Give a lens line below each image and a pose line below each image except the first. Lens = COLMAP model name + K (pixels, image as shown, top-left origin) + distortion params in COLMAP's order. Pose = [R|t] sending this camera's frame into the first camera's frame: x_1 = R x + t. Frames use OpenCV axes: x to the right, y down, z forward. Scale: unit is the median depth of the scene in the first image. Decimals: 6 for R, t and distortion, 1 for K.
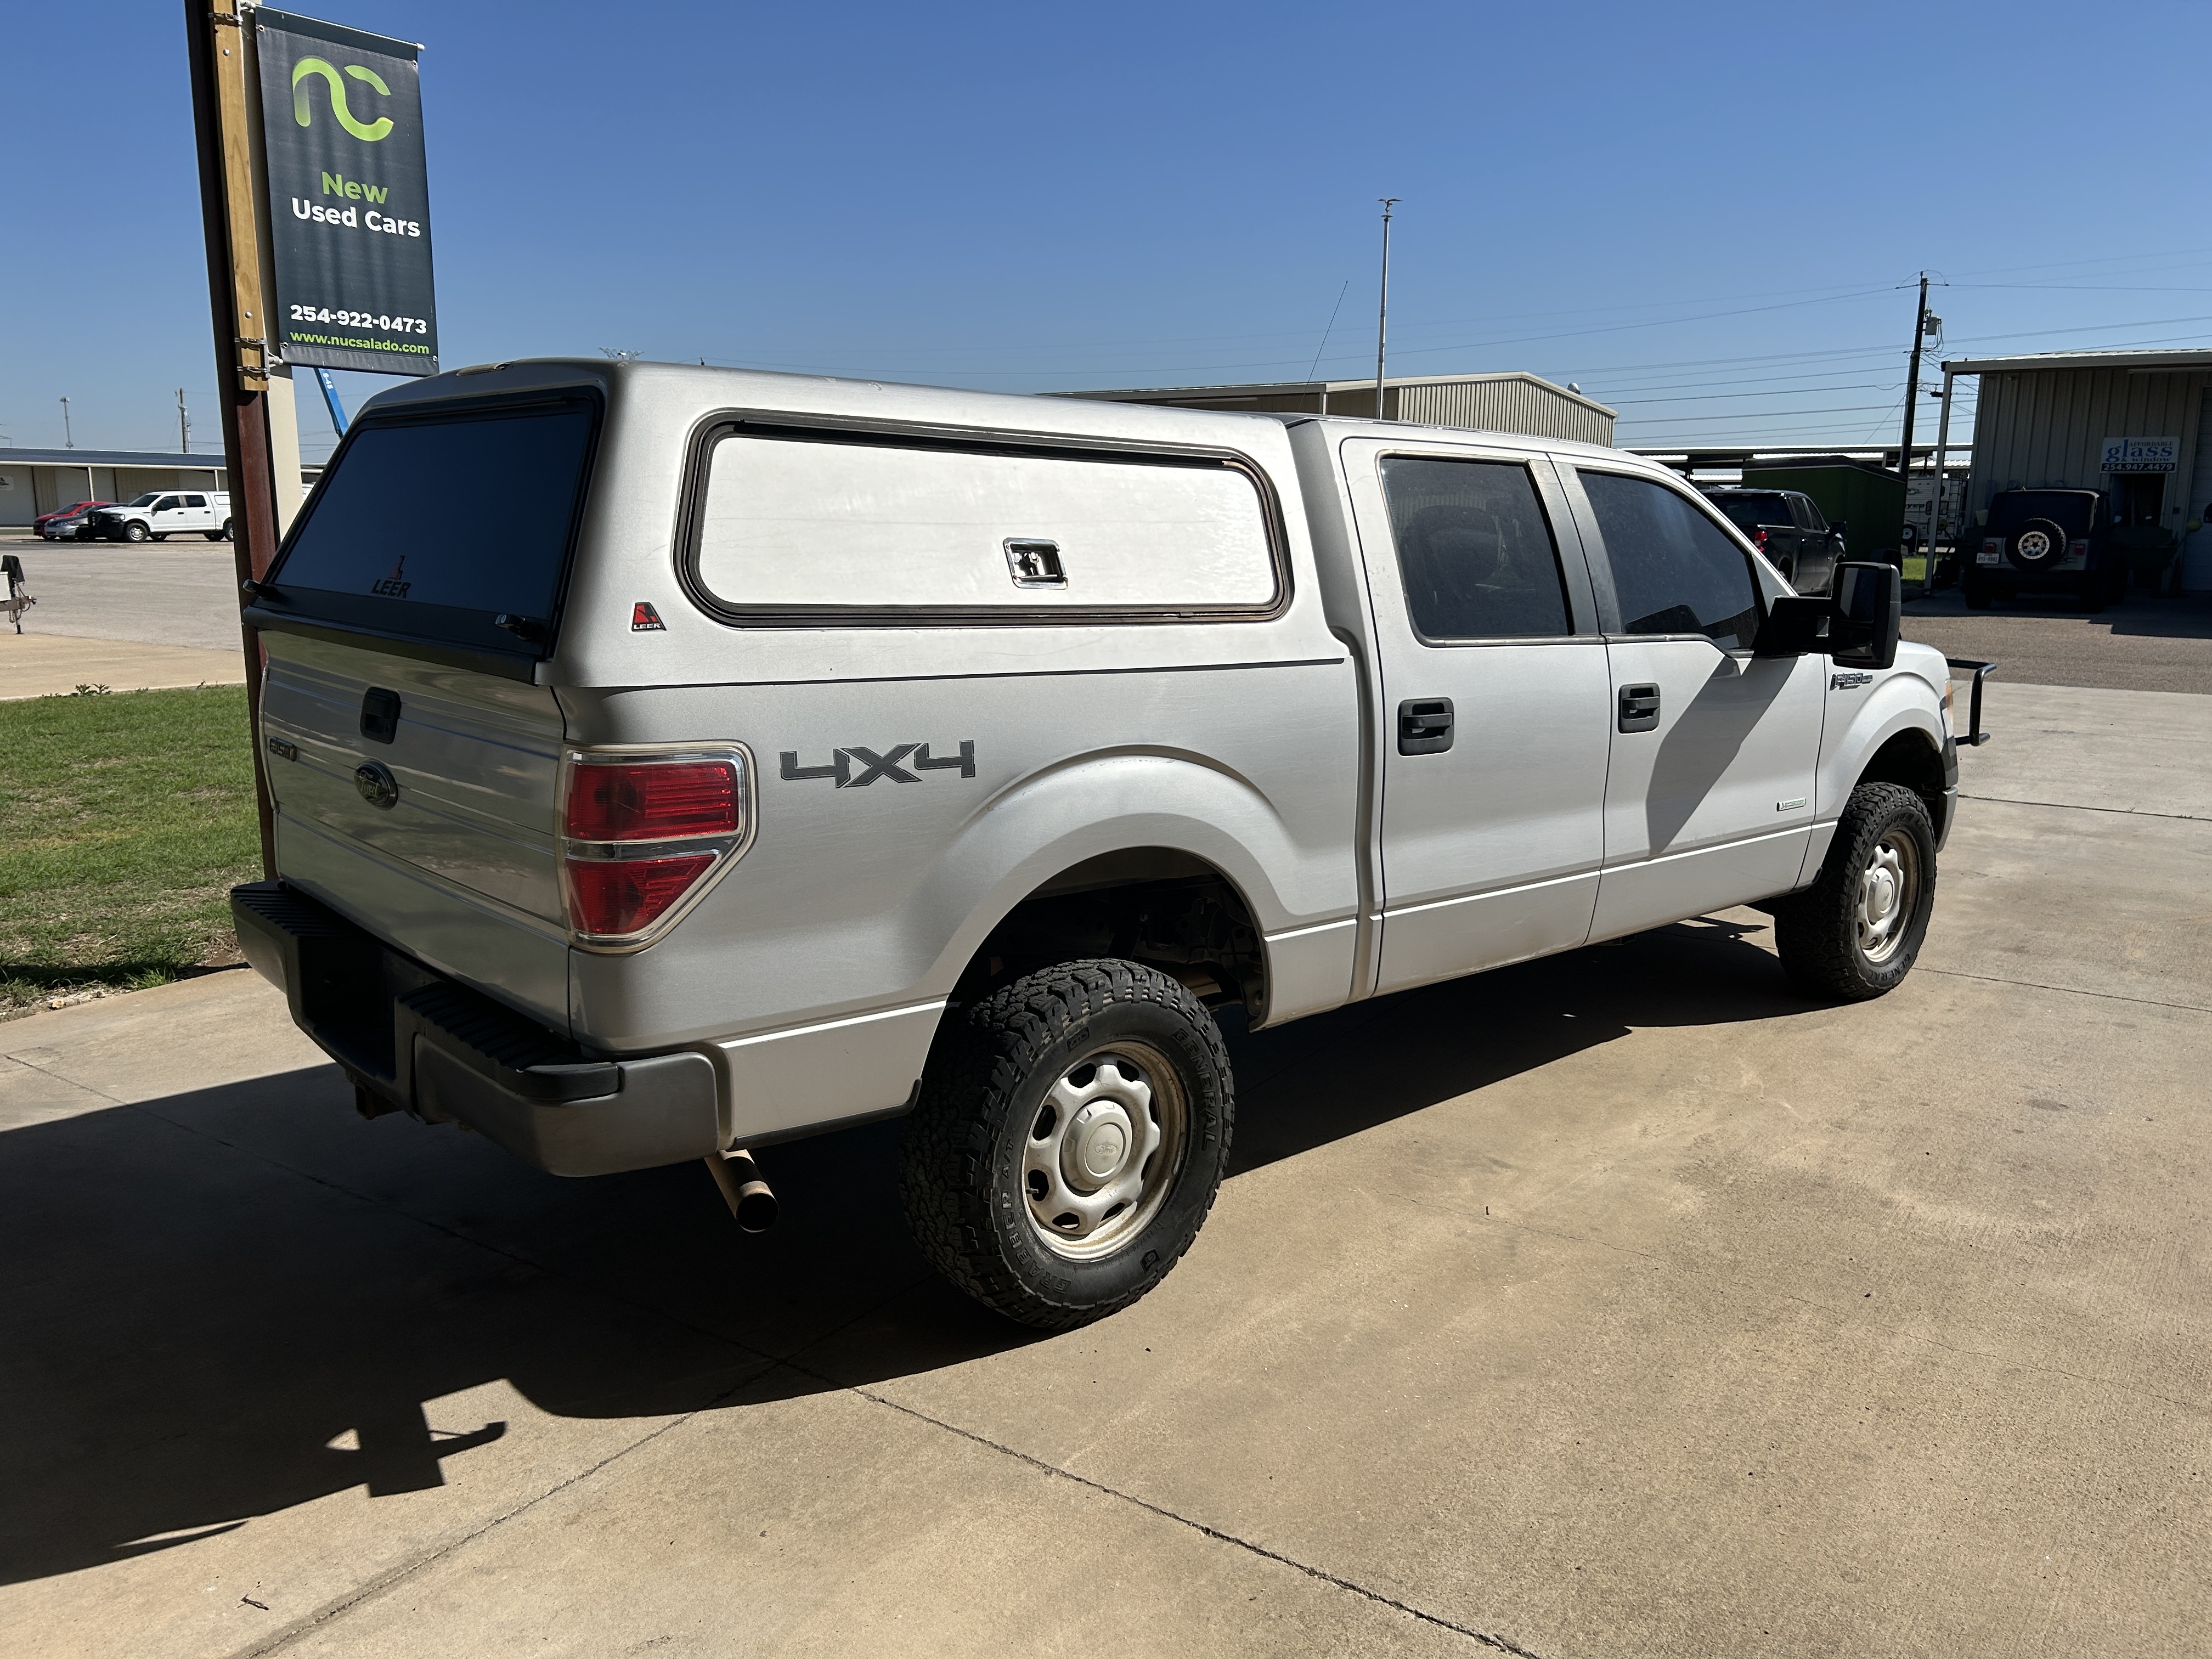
lens RADIAL K [[1644.4, 0, 1098.3], [0, 1644.4, 830.0], [0, 0, 1]] dist [0.068872, -0.077540]
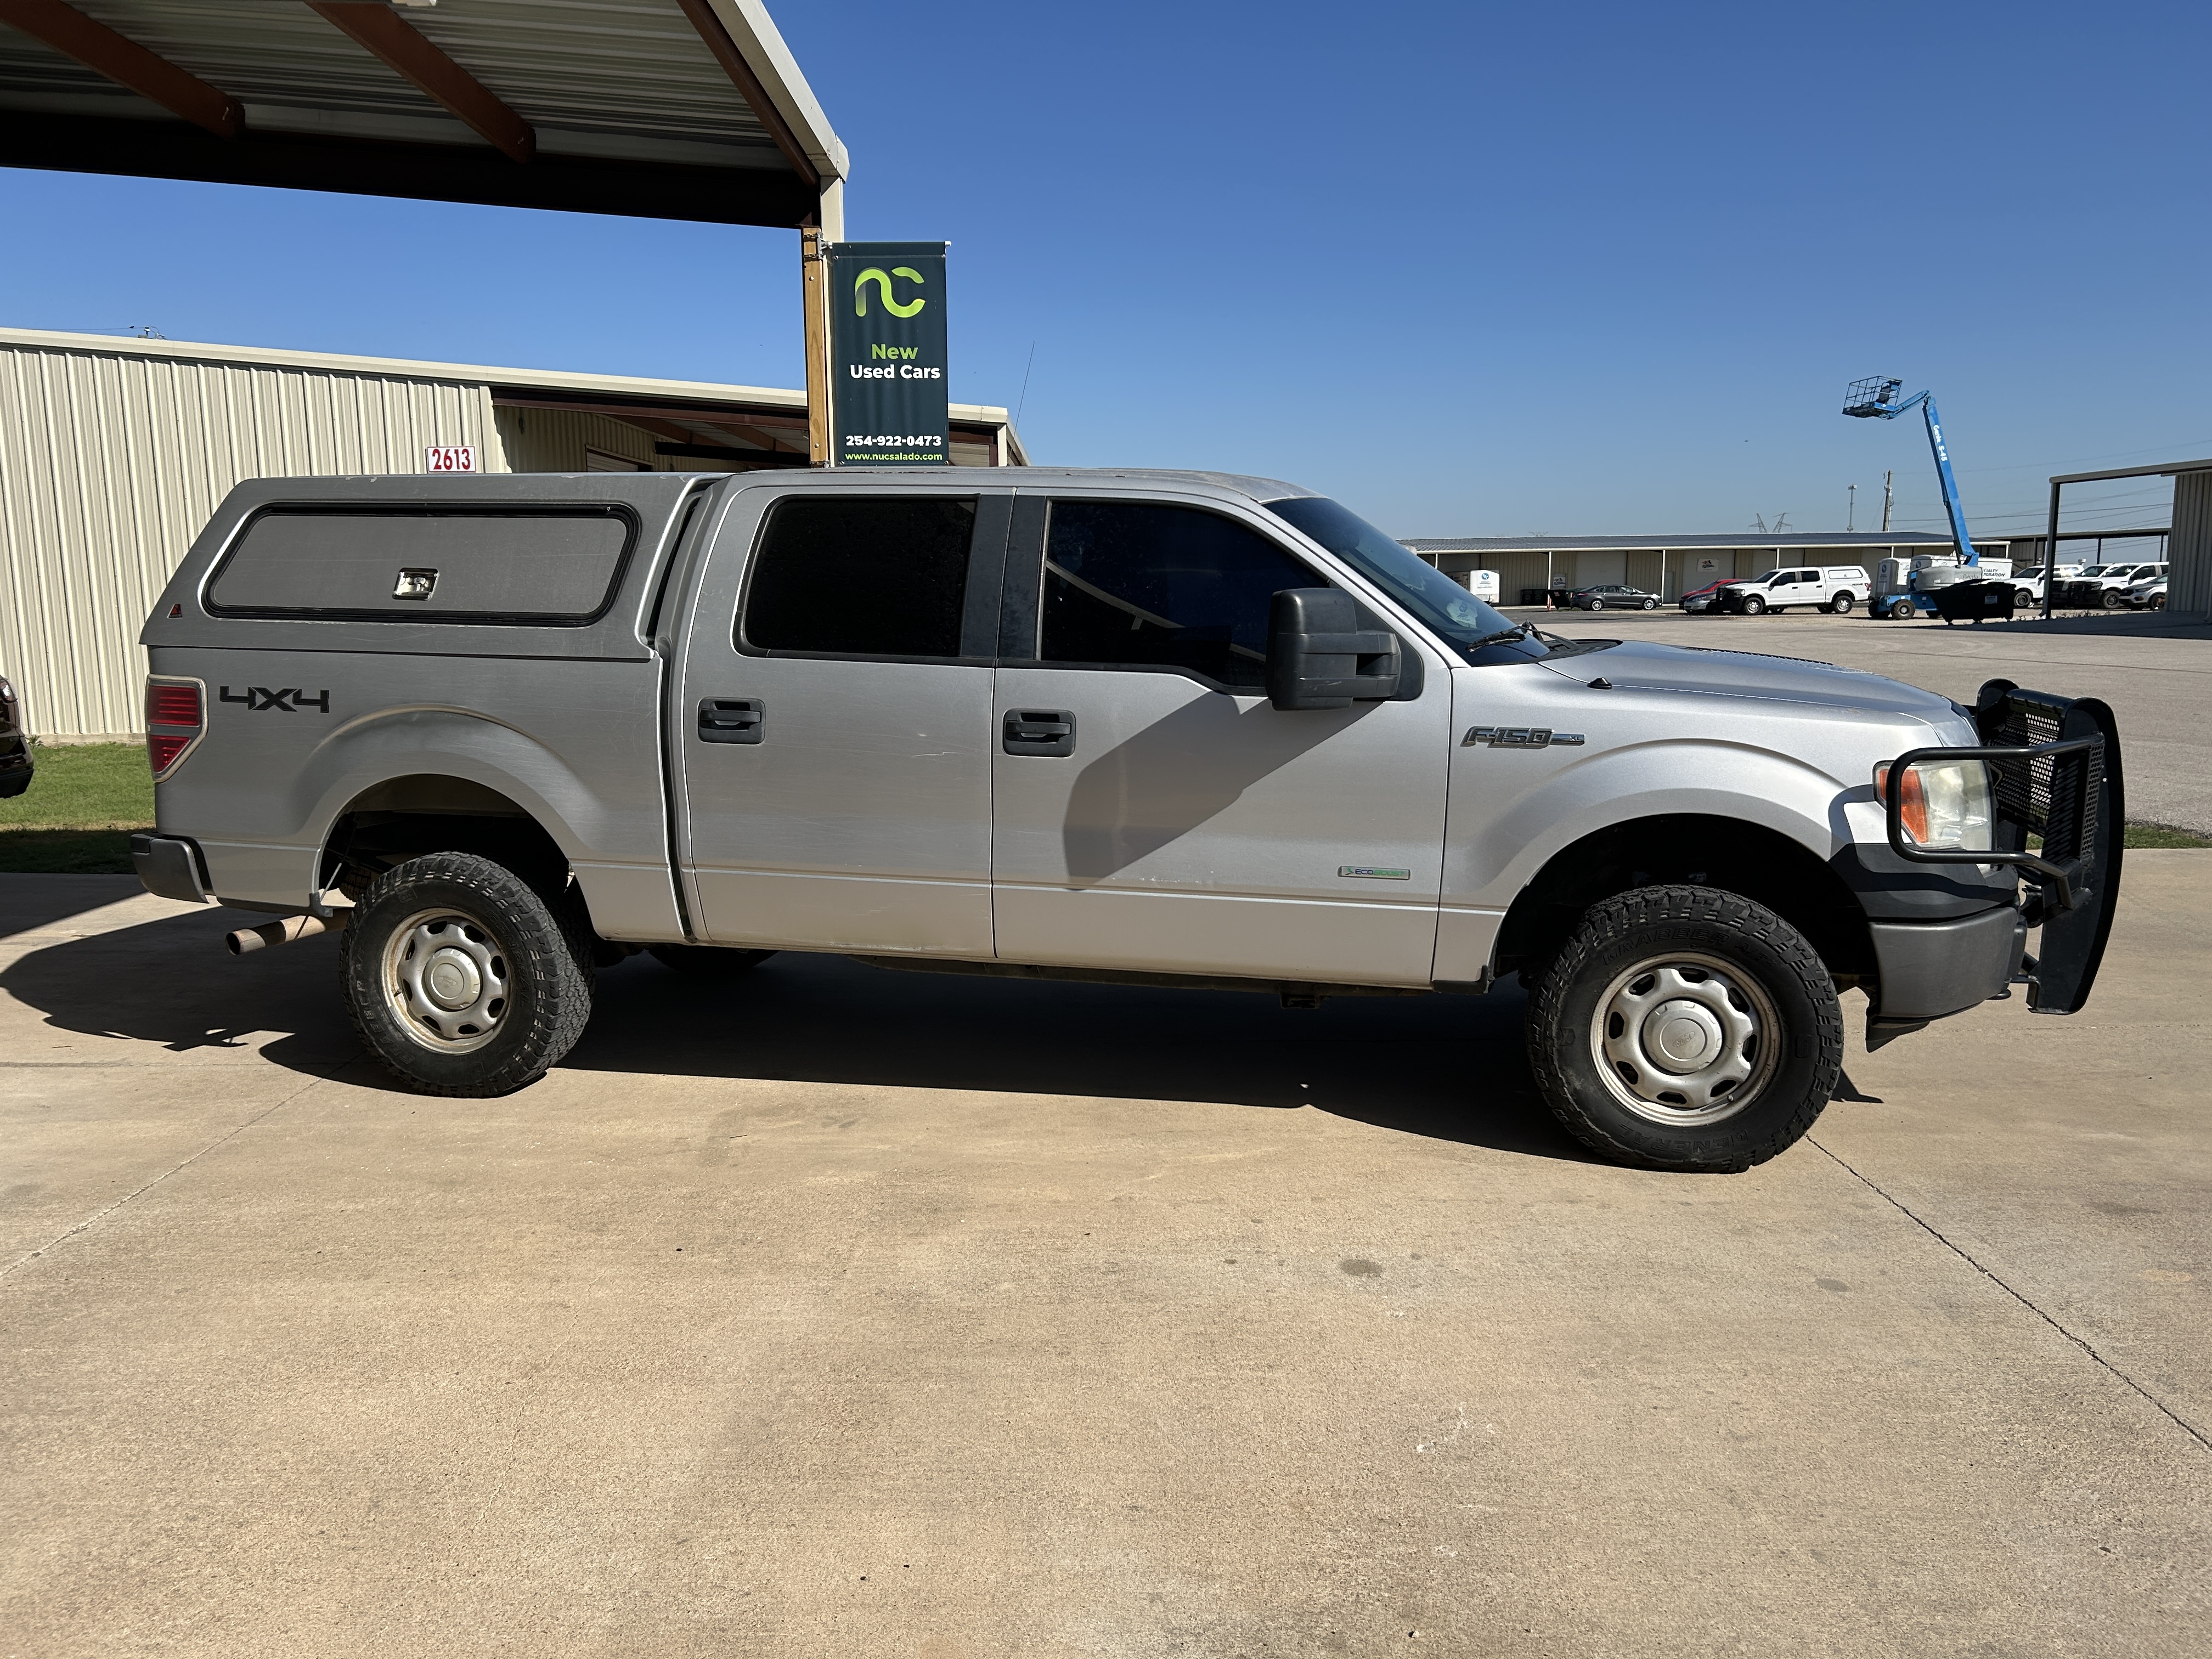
lens RADIAL K [[1644.4, 0, 1098.3], [0, 1644.4, 830.0], [0, 0, 1]] dist [0.068872, -0.077540]
pose [[0.580982, 0.105383, -0.807065, 0.866383], [-0.140548, 0.989676, 0.028051, -0.035847], [0.801689, 0.097134, 0.589796, 0.328535]]
